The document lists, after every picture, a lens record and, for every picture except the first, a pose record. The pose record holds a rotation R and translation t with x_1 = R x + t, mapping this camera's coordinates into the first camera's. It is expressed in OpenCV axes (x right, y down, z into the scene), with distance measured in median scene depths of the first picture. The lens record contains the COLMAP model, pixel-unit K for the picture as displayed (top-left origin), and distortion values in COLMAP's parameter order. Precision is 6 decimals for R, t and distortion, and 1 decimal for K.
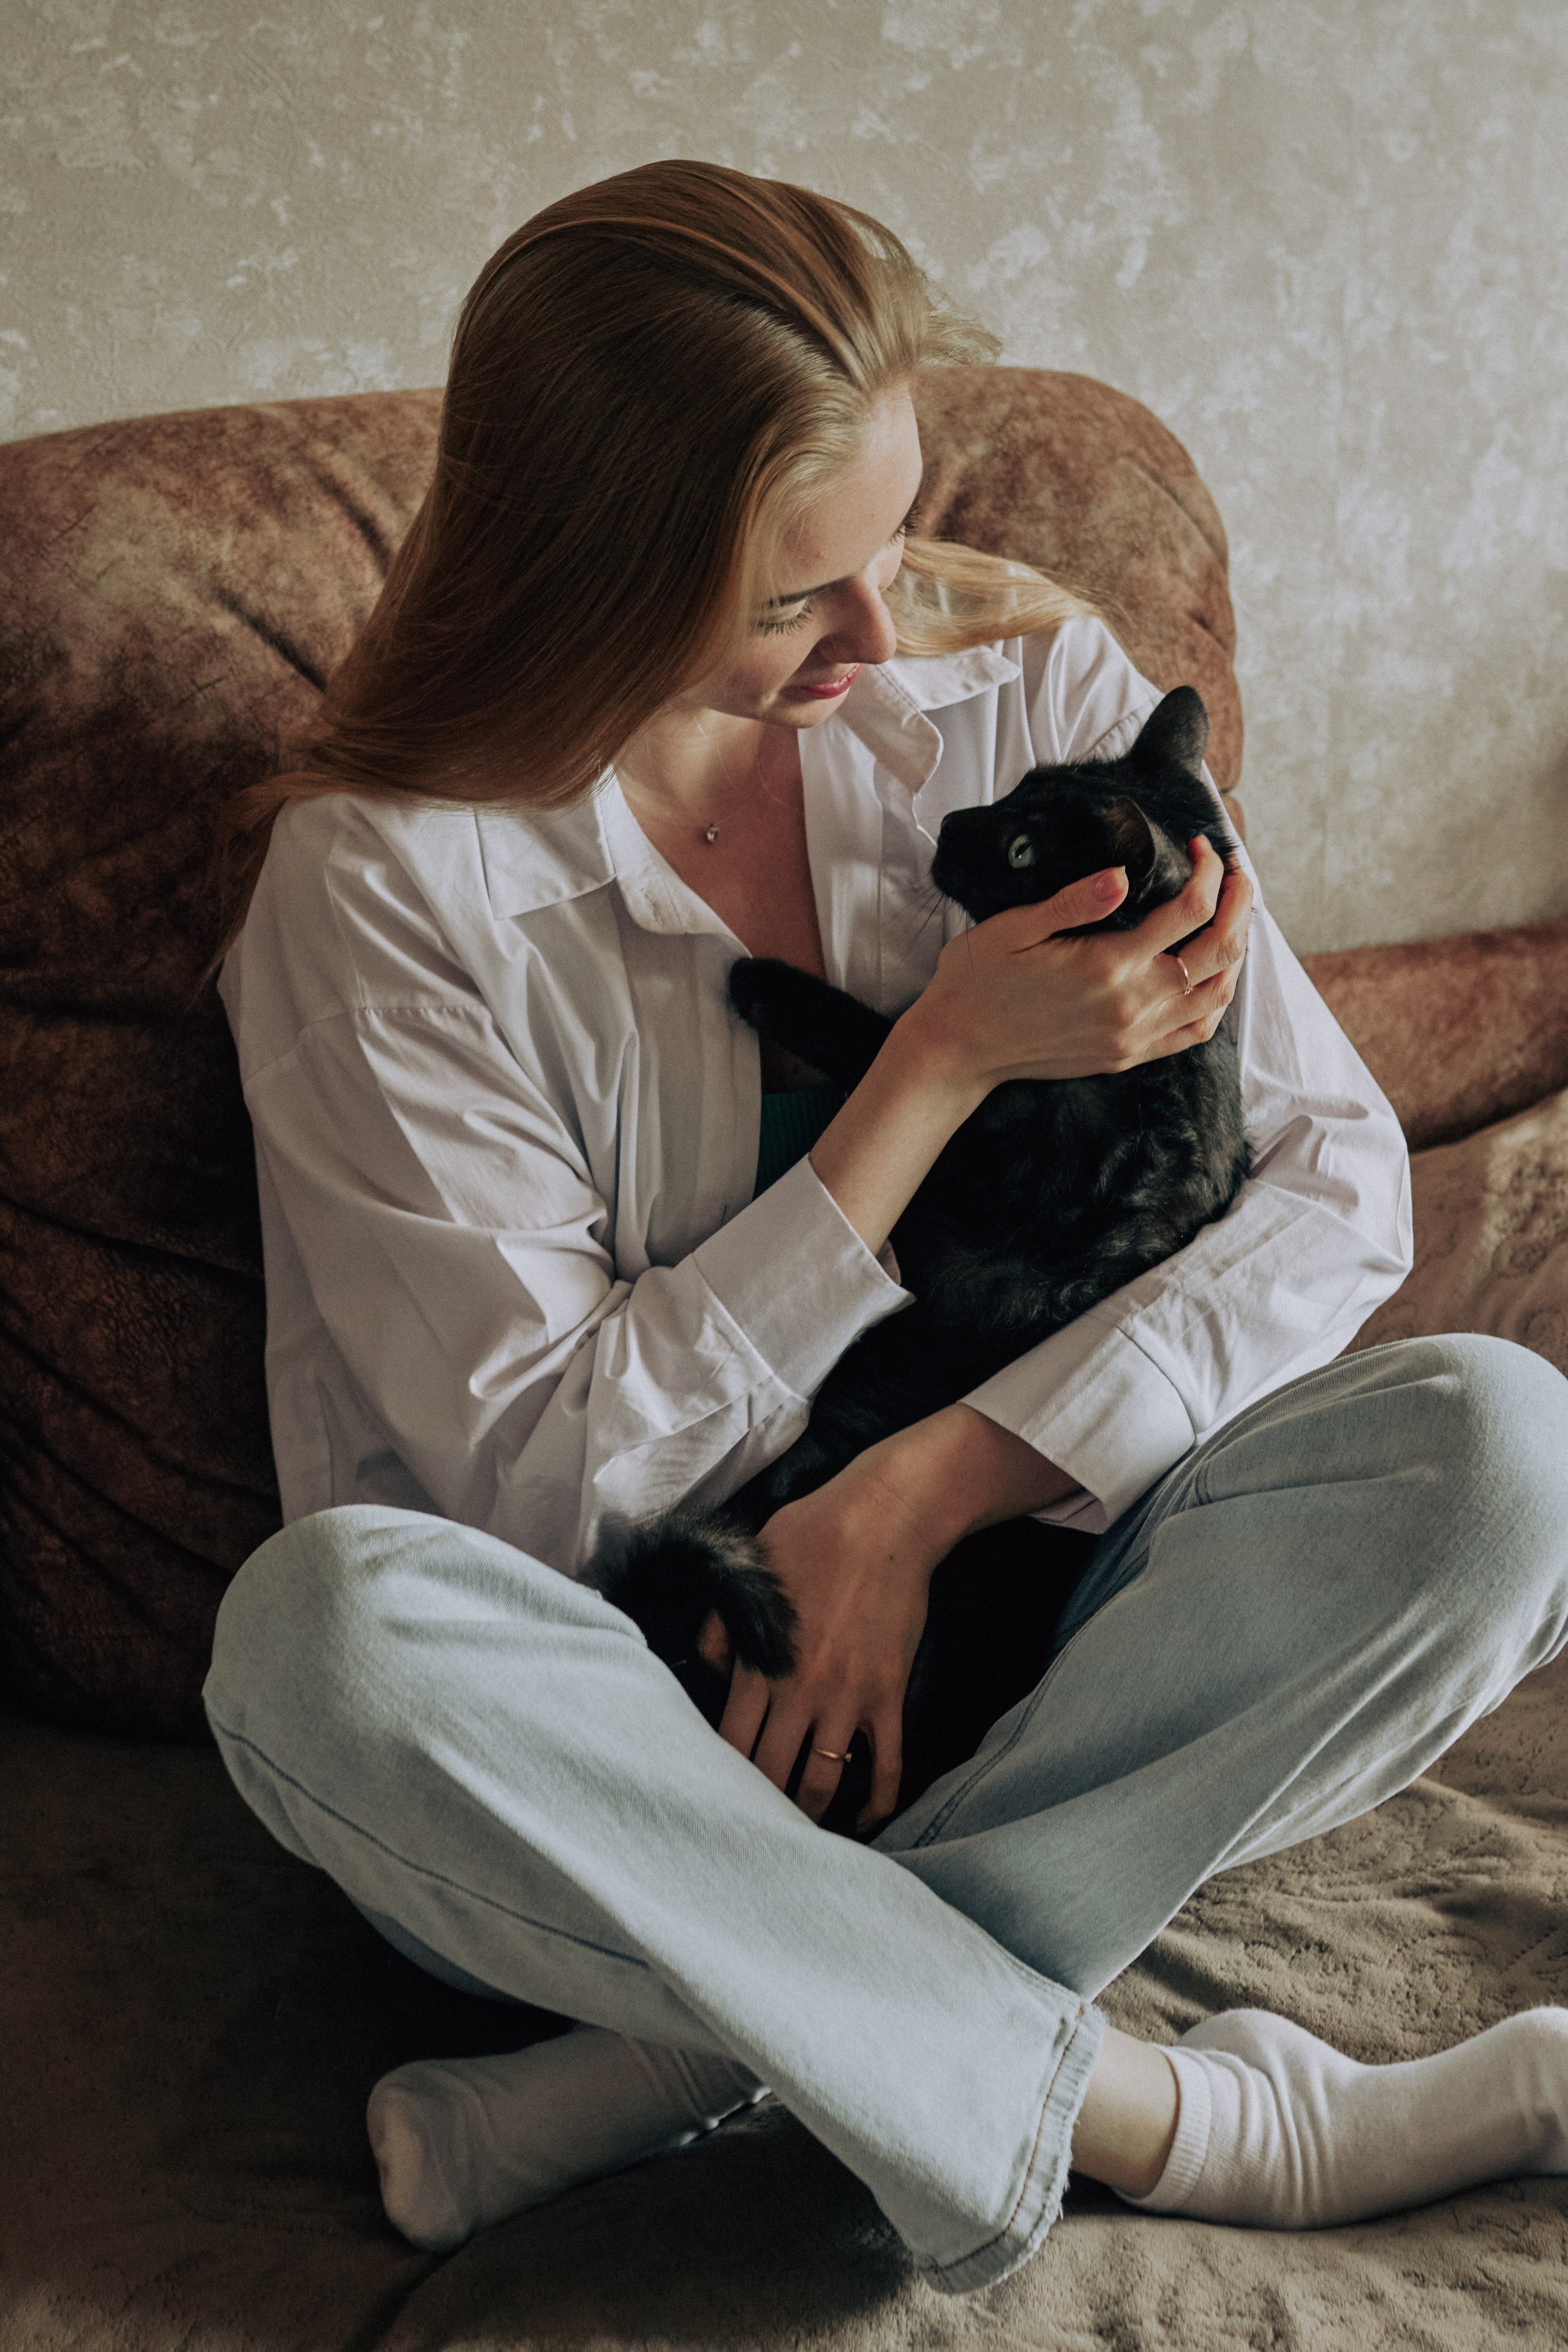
lens RADIAL K [[3603.3, 0, 709.4], [0, 3603.3, 1178.1], [0, 0, 1]] dist [-0.194238, 0.081408]
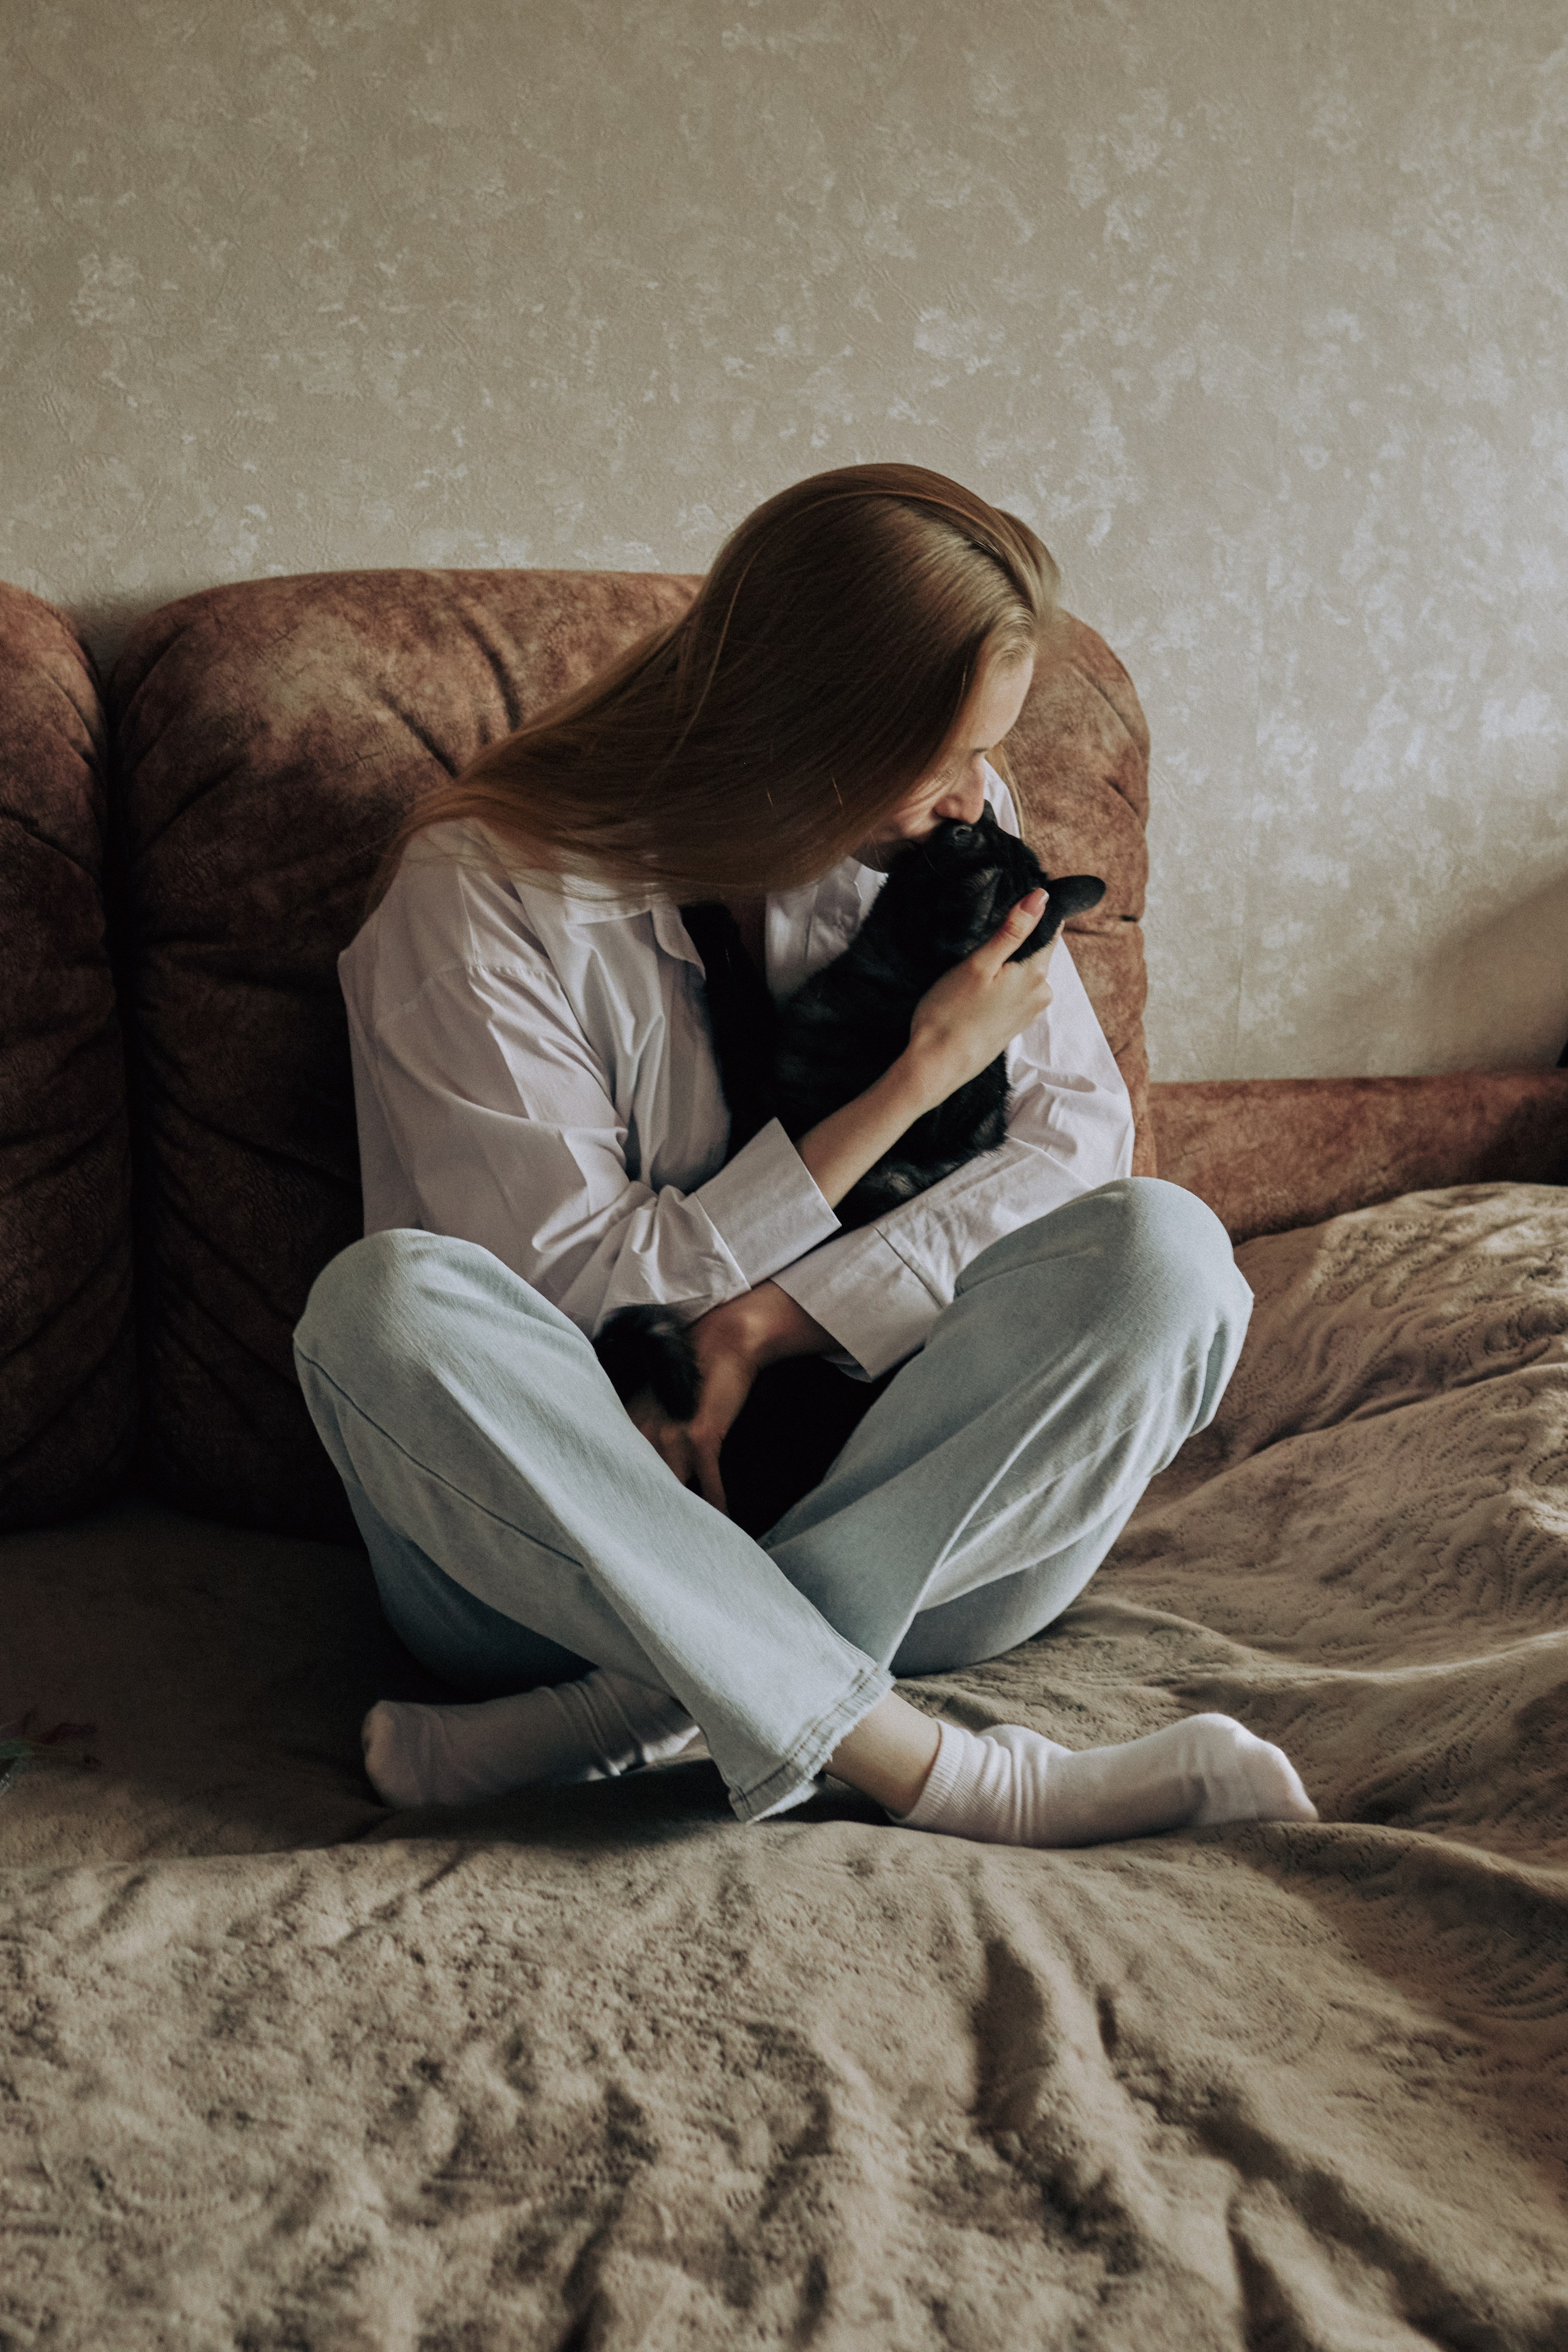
lens RADIAL K [[3890.2, 0, 784.0], [0, 3890.2, 1176.0], [0, 0, 1]] dist [-0.305092, -0.085516]
pose [[0.995133, 0.080300, -0.057109, 0.112658], [-0.086880, 0.988467, -0.124037, 0.183919], [0.046490, 0.128395, 0.990633, -0.430764]]
